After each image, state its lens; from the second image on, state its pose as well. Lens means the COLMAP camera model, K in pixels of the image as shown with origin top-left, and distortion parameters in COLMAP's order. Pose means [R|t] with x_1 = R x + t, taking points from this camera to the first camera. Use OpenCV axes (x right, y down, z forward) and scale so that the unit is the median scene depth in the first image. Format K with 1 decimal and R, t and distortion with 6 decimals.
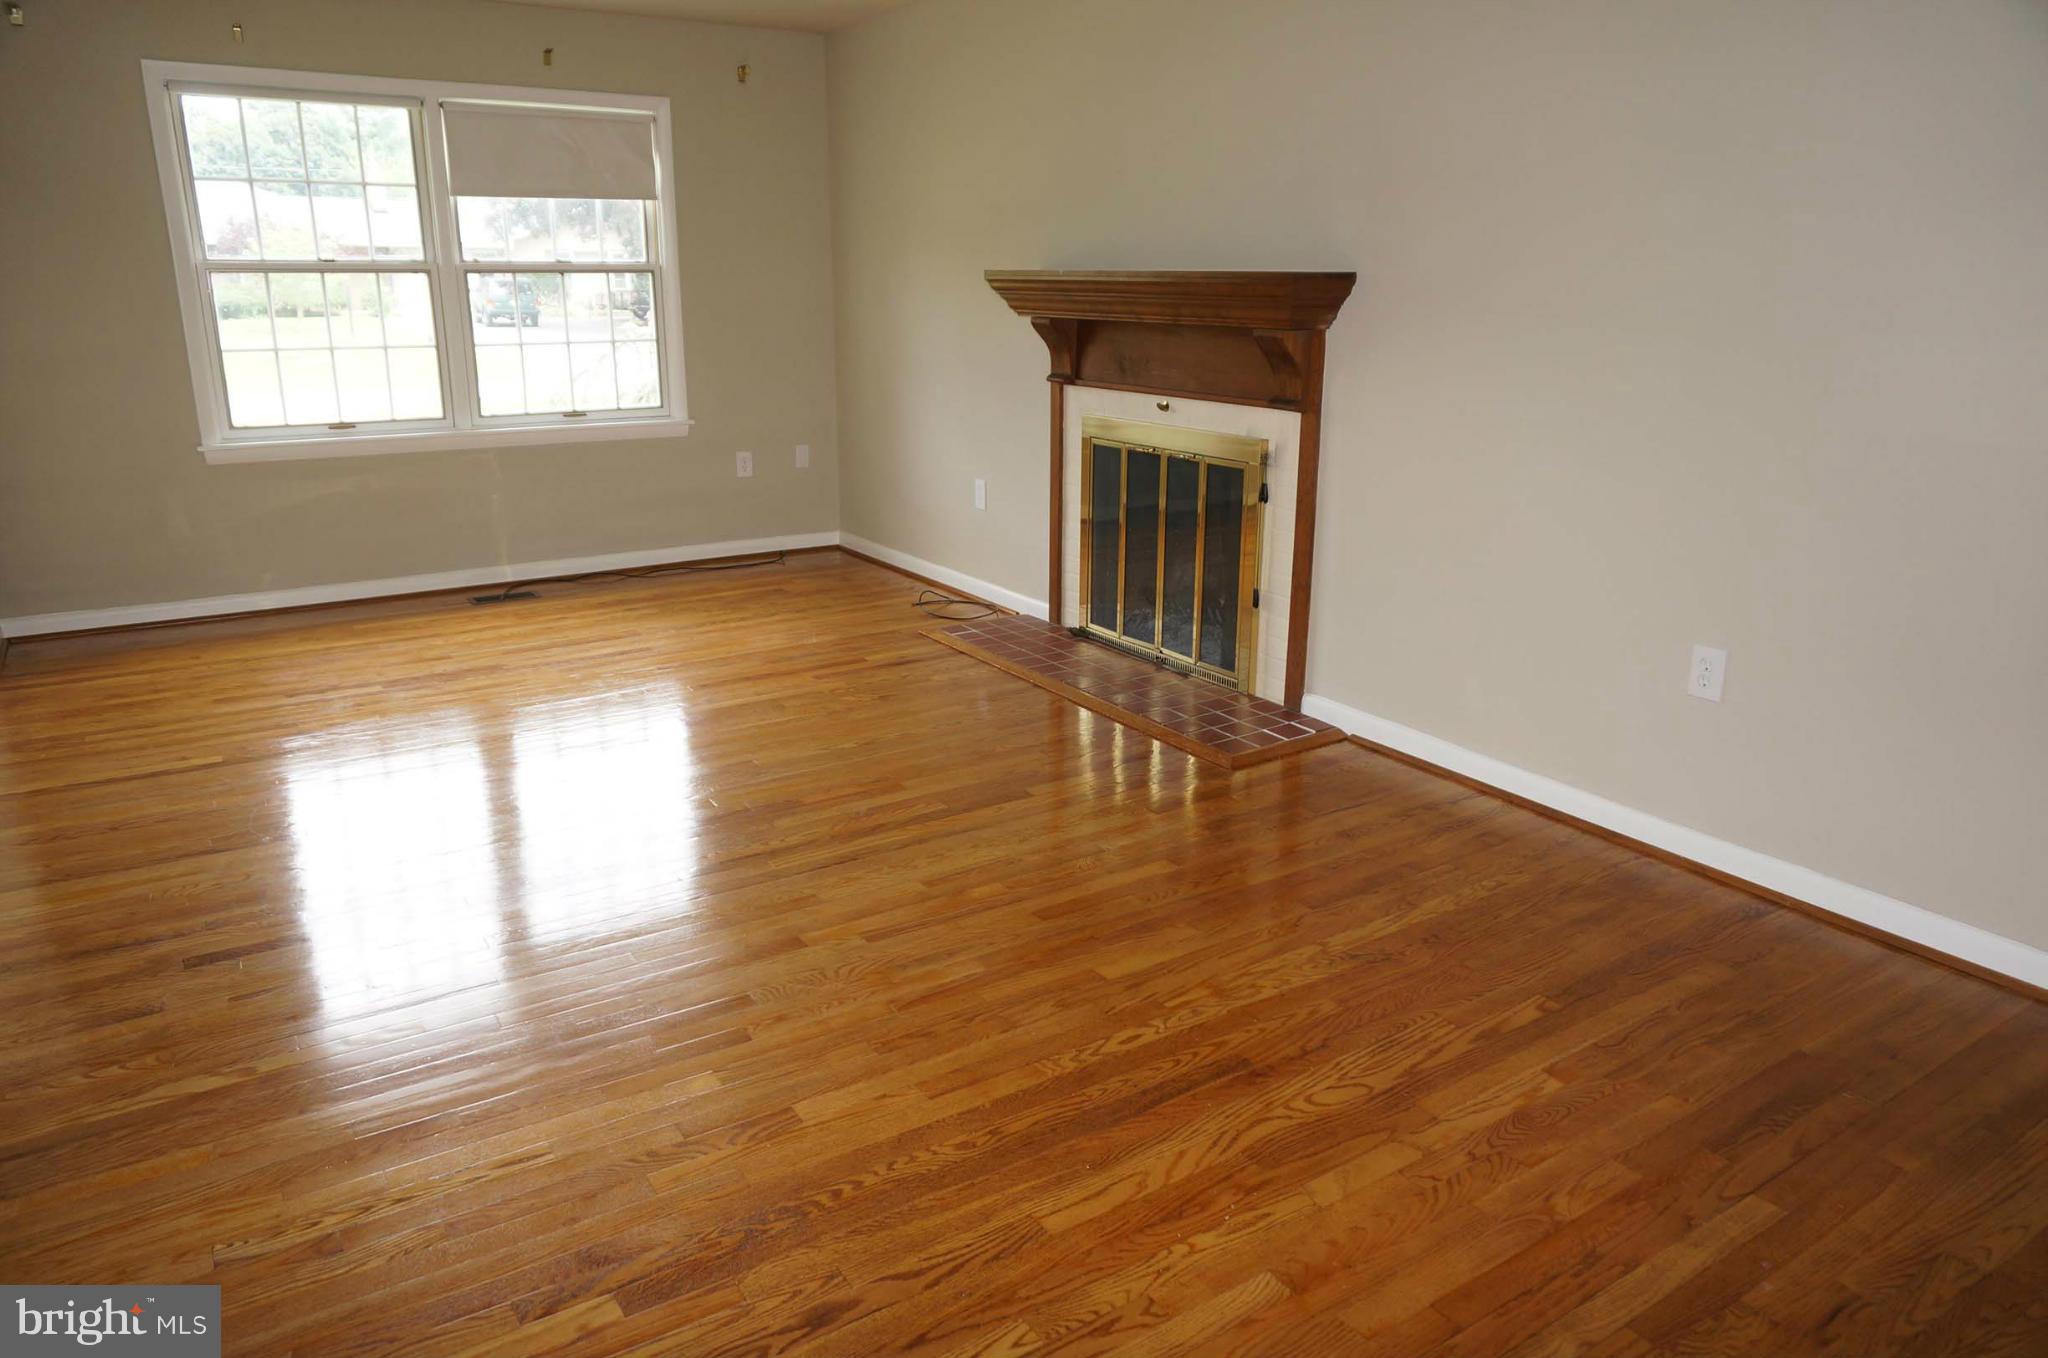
lens RADIAL K [[1355.4, 0, 1030.3], [0, 1355.4, 687.7], [0, 0, 1]] dist [-0.049381, 0.029586]
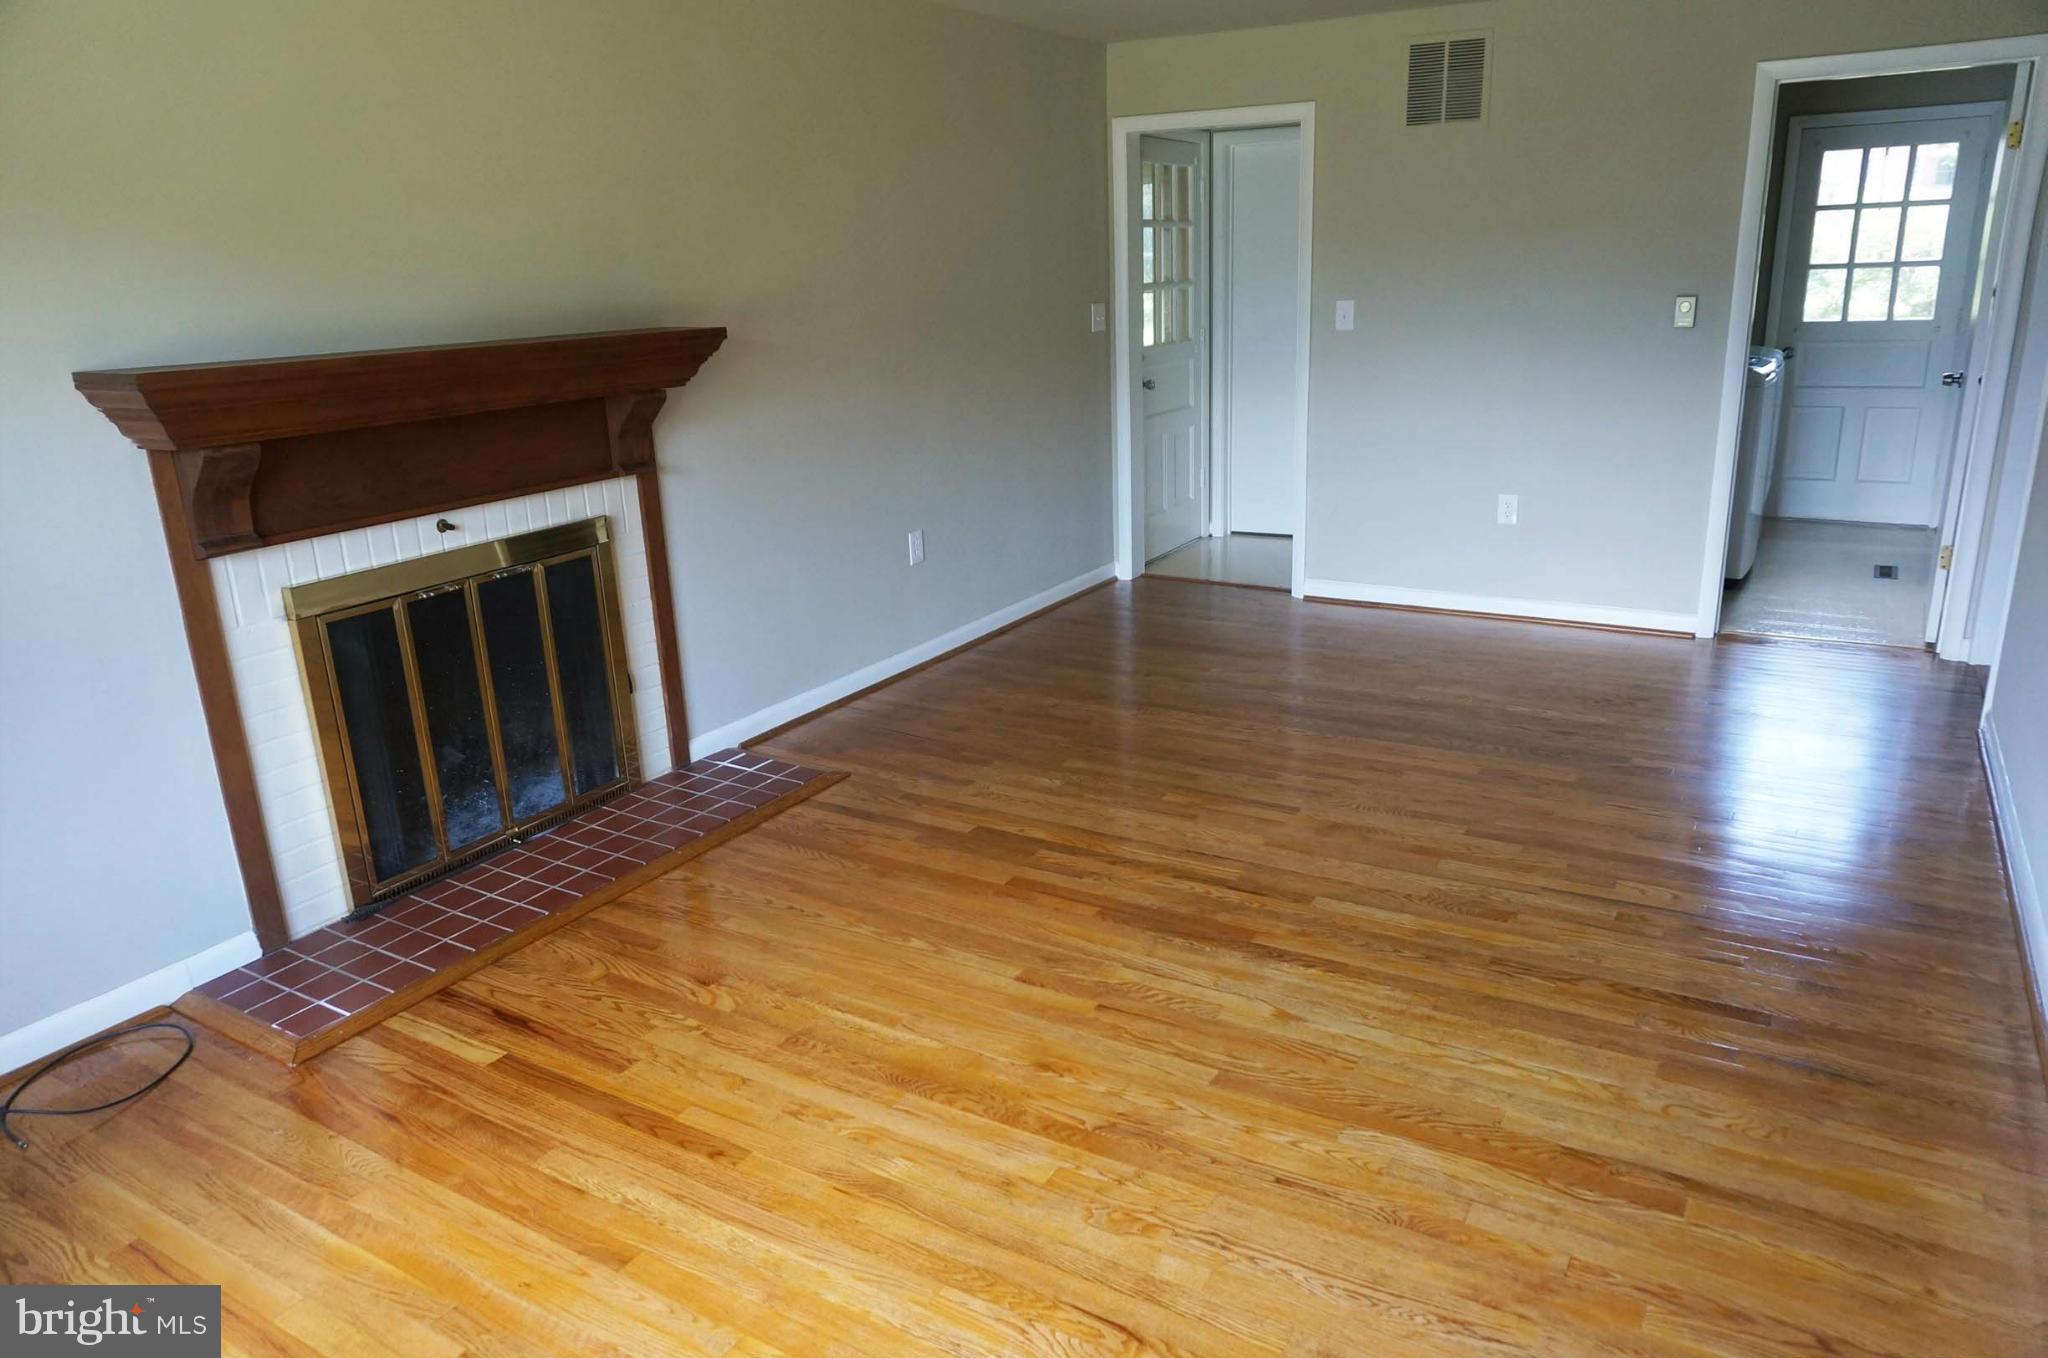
lens RADIAL K [[1355.4, 0, 1030.3], [0, 1355.4, 687.7], [0, 0, 1]] dist [-0.049381, 0.029586]
pose [[-0.442223, -0.259391, 0.858578, -0.795346], [0.286151, 0.866437, 0.409152, -0.386075], [-0.850033, 0.426619, -0.308933, 1.123895]]
